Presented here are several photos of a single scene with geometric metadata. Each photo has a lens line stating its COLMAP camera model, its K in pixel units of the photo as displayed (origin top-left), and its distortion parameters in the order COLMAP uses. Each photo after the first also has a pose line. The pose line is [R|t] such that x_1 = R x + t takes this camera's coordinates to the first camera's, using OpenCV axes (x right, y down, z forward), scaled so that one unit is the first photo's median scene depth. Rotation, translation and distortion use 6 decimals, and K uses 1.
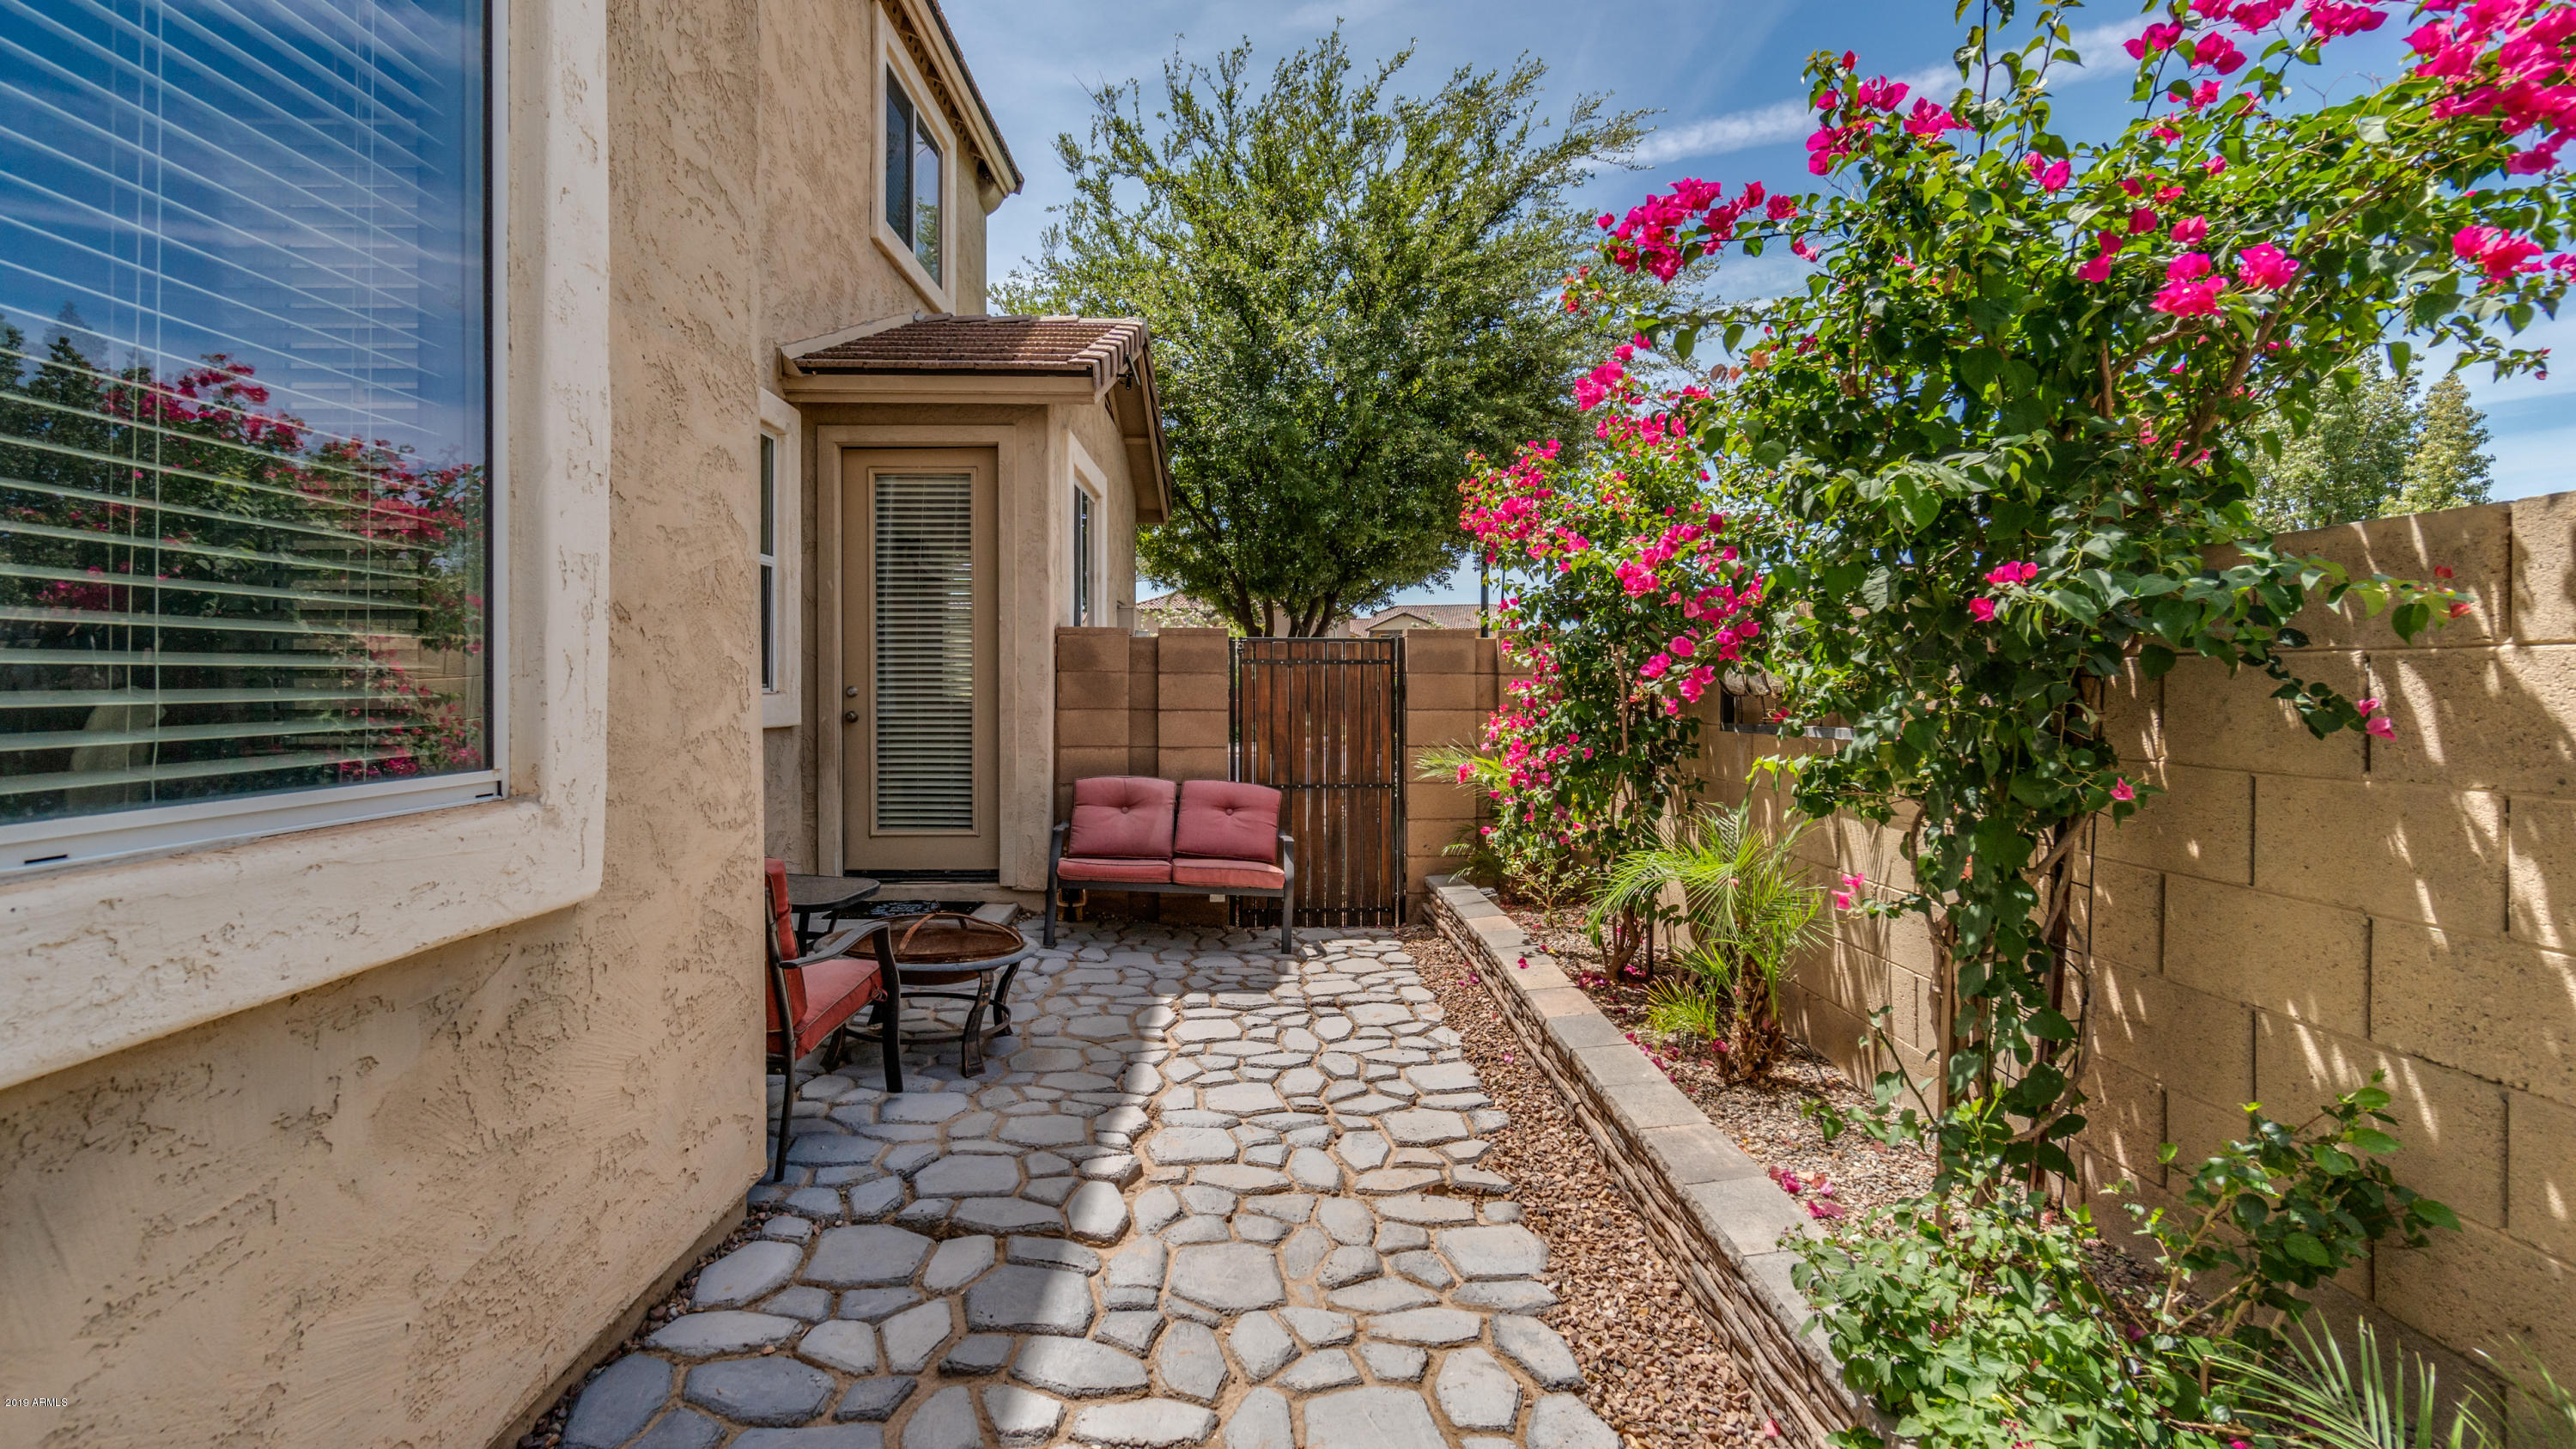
lens RADIAL K [[1119.0, 0, 1237.1], [0, 1119.0, 685.7], [0, 0, 1]] dist [-0.007917, 0.000559]
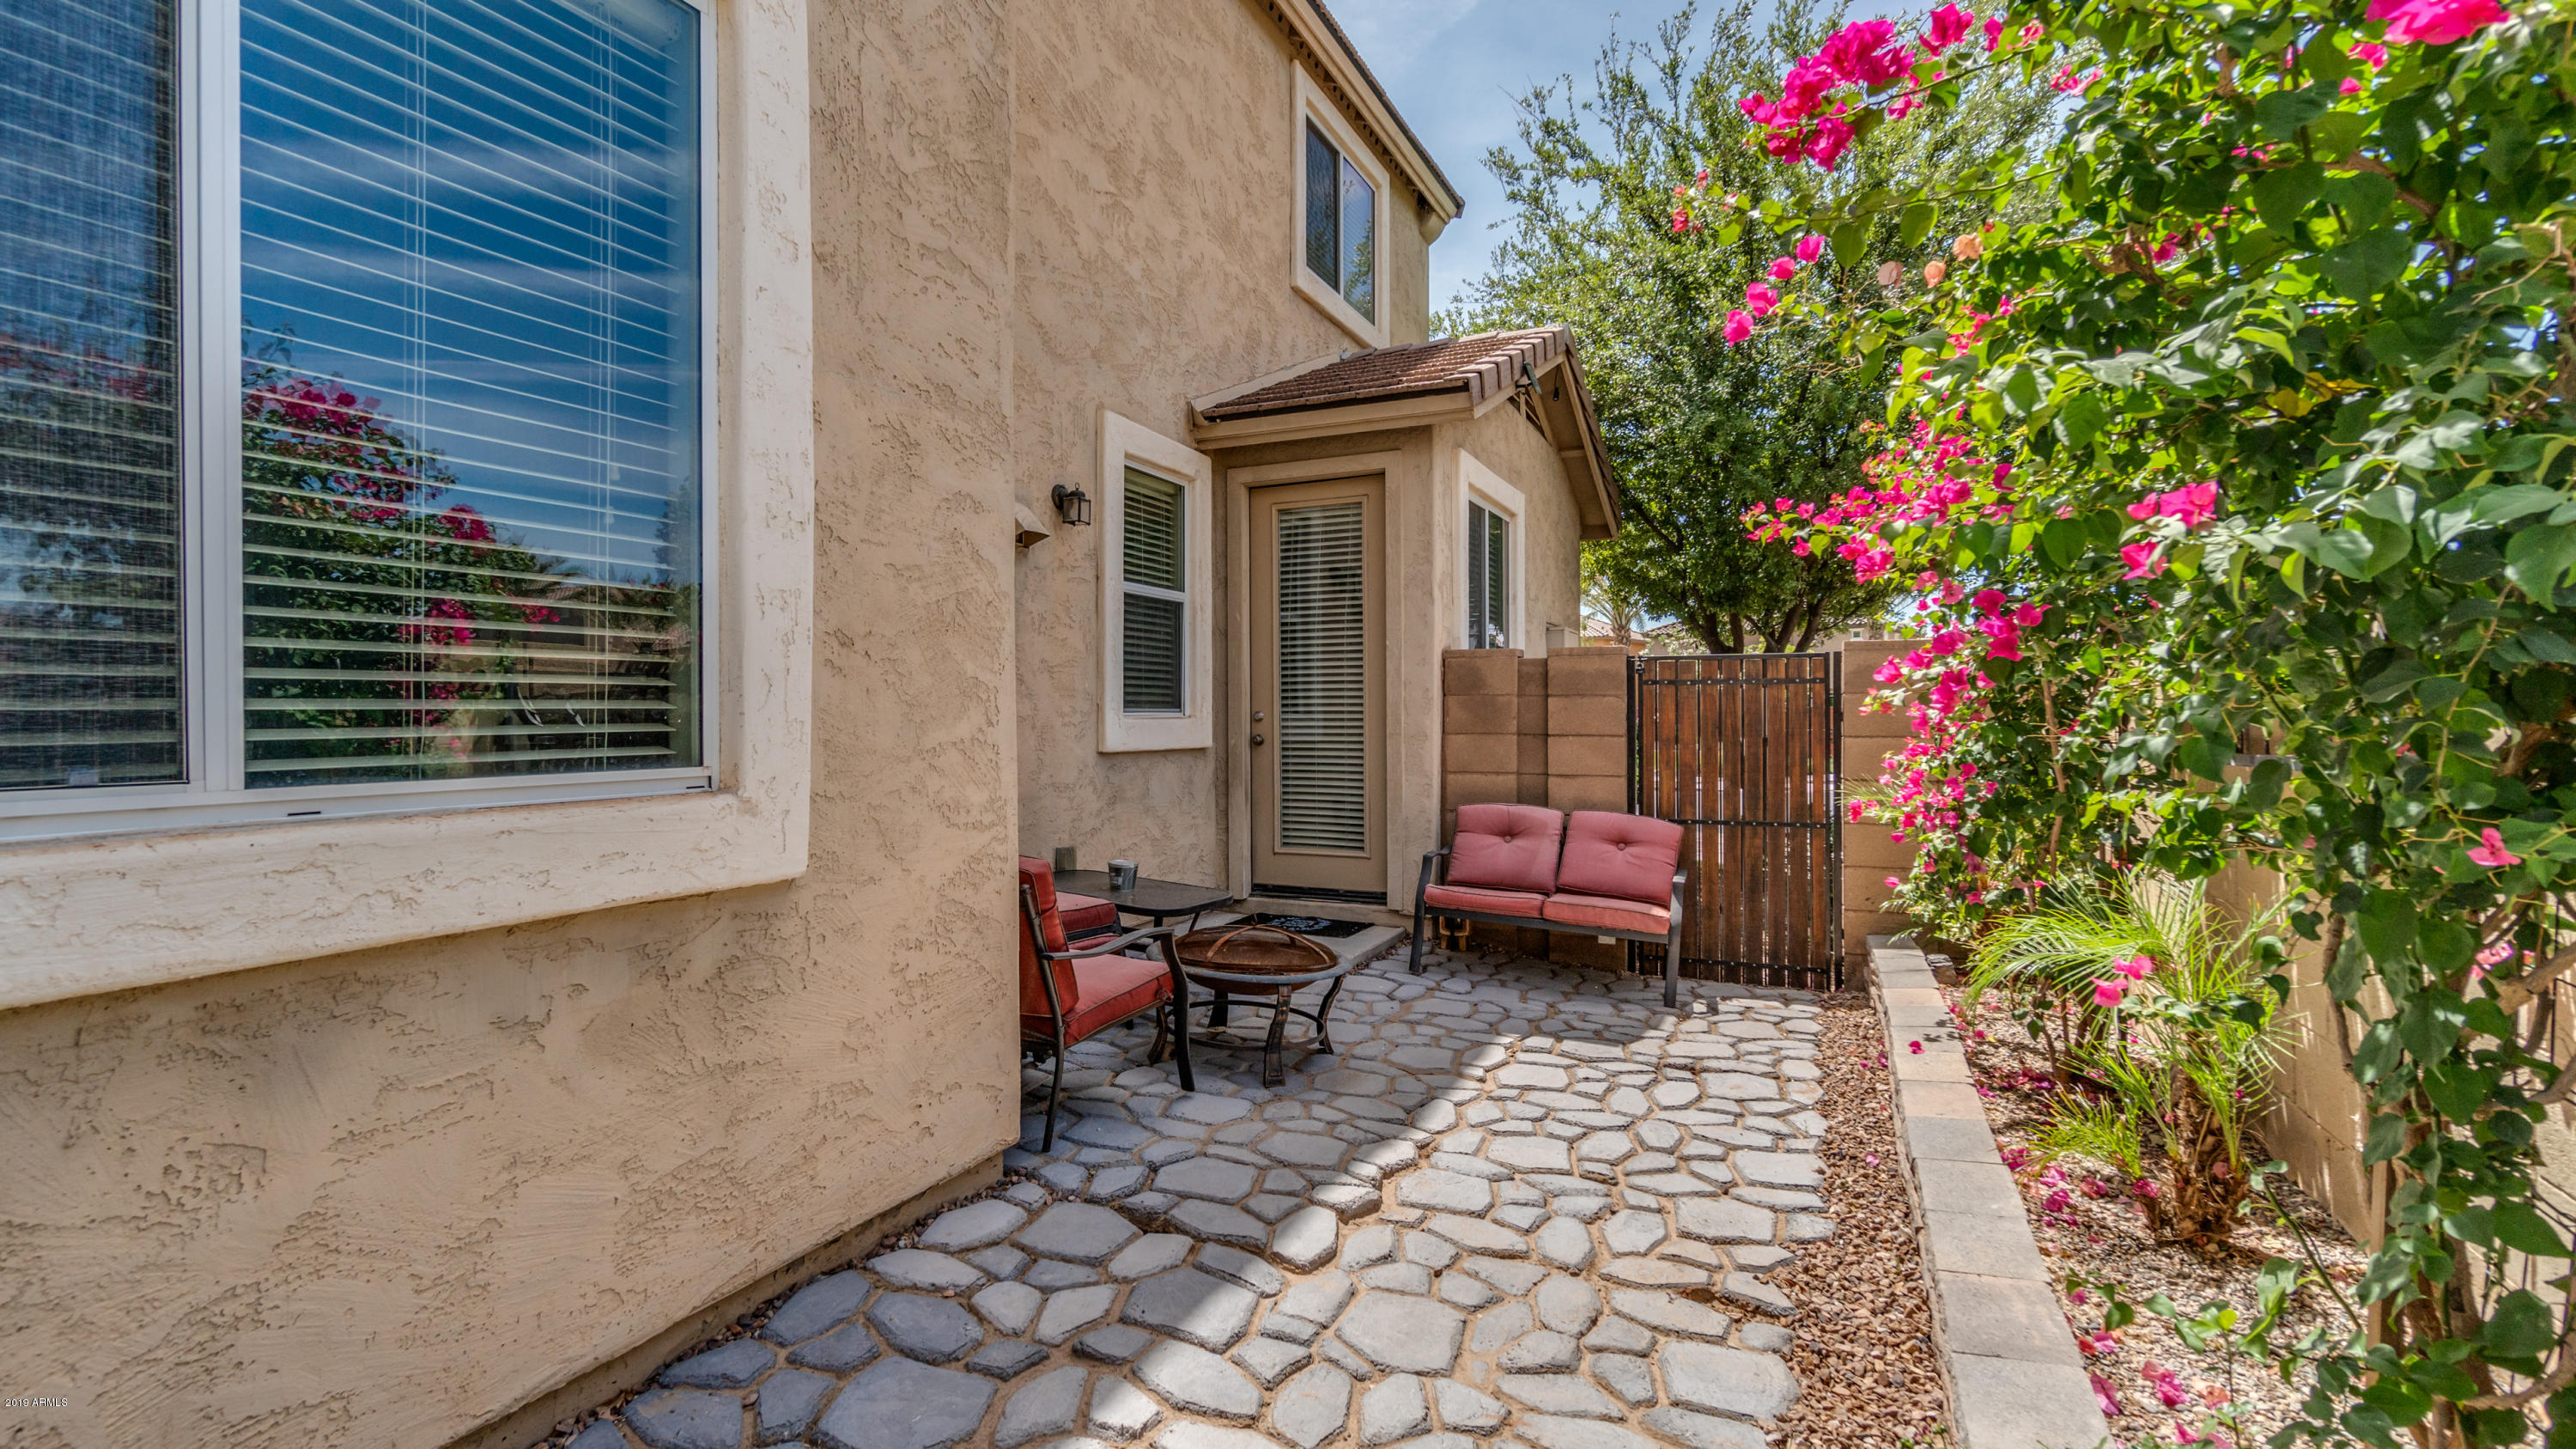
lens RADIAL K [[1119.0, 0, 1276.2], [0, 1119.0, 716.9], [0, 0, 1]] dist [-0.007917, 0.000559]
pose [[0.899082, -0.000878, -0.437779, 0.240731], [0.000734, 1.000000, -0.000498, 0.011478], [0.437779, 0.000127, 0.899083, 0.088840]]
